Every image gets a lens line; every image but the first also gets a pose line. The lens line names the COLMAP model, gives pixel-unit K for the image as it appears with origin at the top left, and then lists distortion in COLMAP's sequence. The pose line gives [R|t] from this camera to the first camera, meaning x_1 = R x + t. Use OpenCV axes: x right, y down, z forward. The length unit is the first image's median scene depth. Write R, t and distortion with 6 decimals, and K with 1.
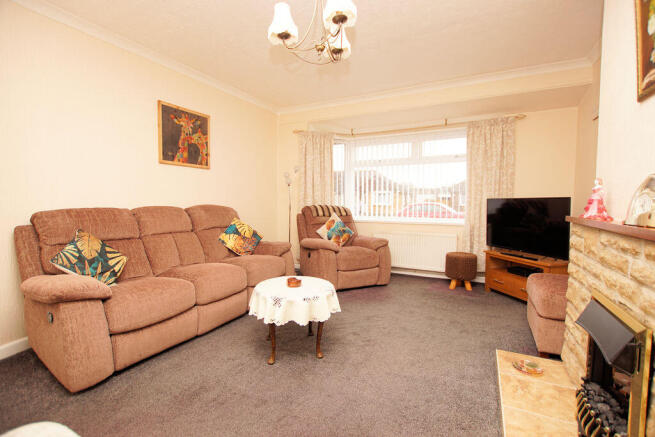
lens RADIAL K [[288.1, 0, 329.5], [0, 288.1, 219.5], [0, 0, 1]] dist [-0.031764, 0.000171]
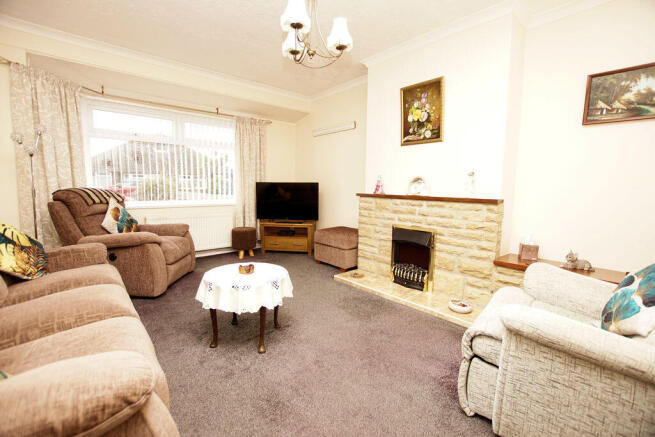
lens RADIAL K [[288.1, 0, 328.6], [0, 288.1, 217.7], [0, 0, 1]] dist [-0.031764, 0.000171]
pose [[0.352296, -0.097221, 0.930825, -0.526000], [0.043289, 0.995218, 0.087563, -0.013391], [-0.934887, 0.009447, 0.354819, 0.236352]]
